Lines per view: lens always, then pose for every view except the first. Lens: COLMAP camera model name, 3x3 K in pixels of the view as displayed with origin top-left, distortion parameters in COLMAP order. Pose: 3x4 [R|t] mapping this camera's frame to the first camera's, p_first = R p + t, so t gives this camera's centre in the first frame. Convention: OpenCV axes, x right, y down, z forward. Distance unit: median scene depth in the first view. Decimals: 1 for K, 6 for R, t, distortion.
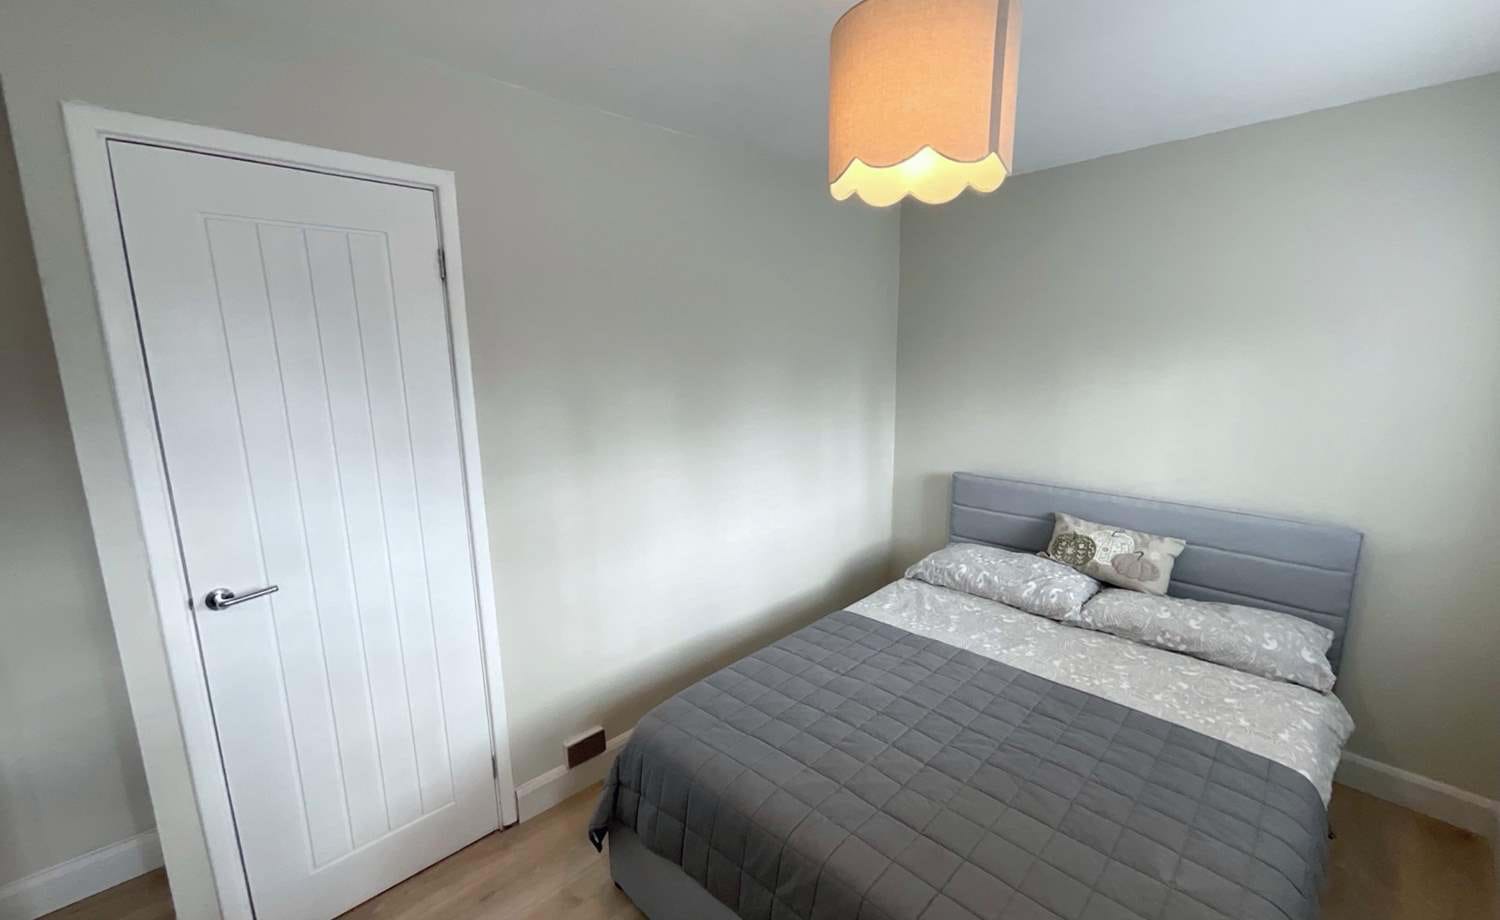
lens RADIAL K [[610.0, 0, 750.0], [0, 610.0, 460.0], [0, 0, 1]] dist [-0.010897, 0.003481]
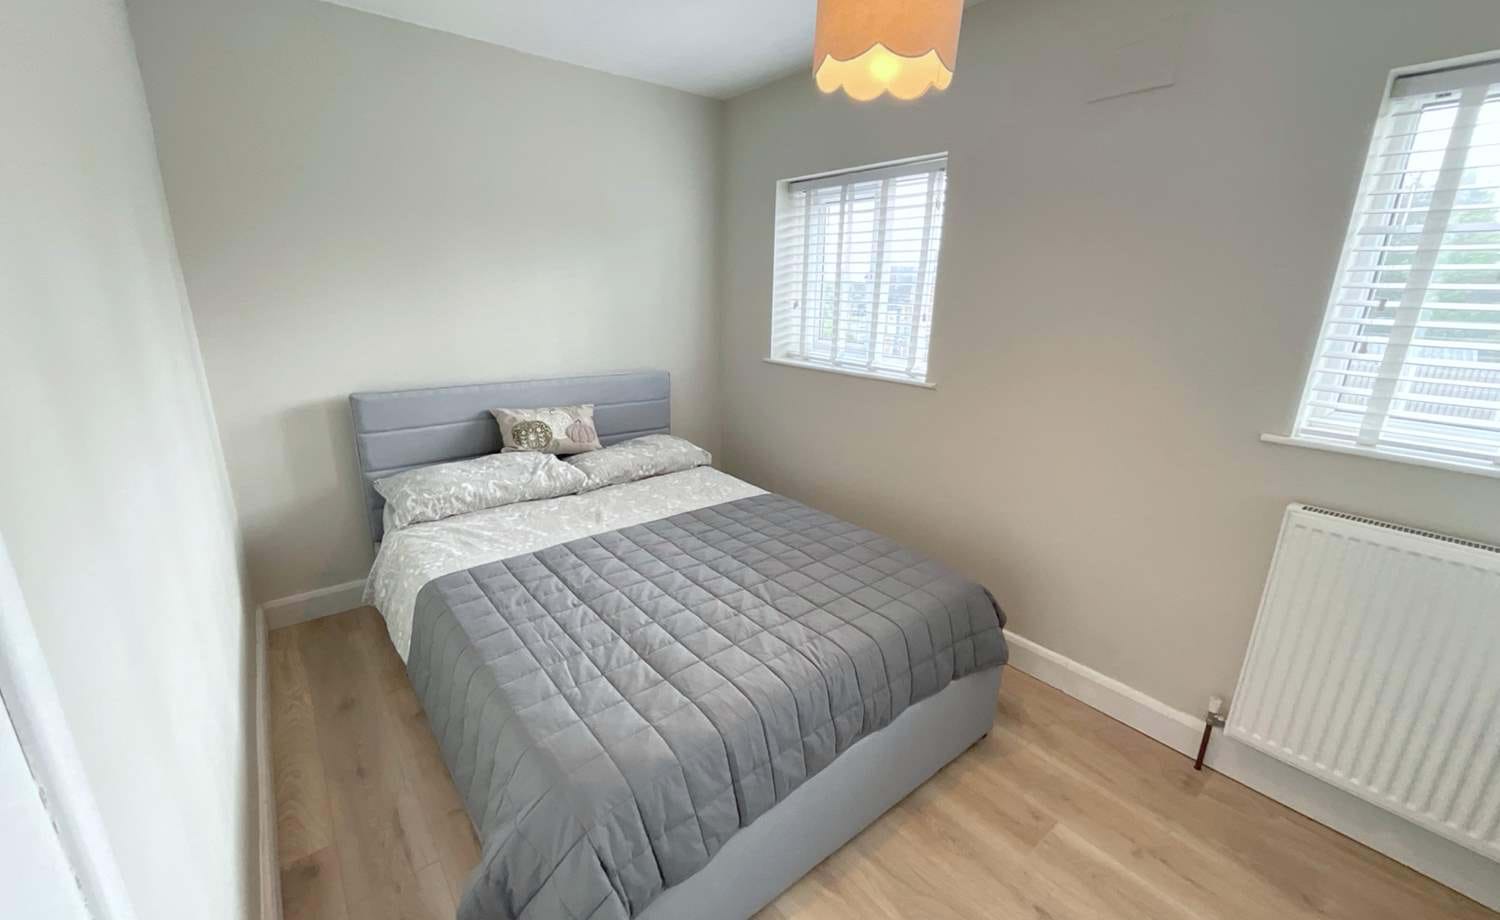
lens RADIAL K [[610.0, 0, 750.0], [0, 610.0, 460.0], [0, 0, 1]] dist [-0.010897, 0.003481]
pose [[0.105764, -0.265756, 0.958221, -0.489264], [0.147415, 0.957169, 0.249193, -0.024178], [-0.983404, 0.114901, 0.140410, 0.492603]]
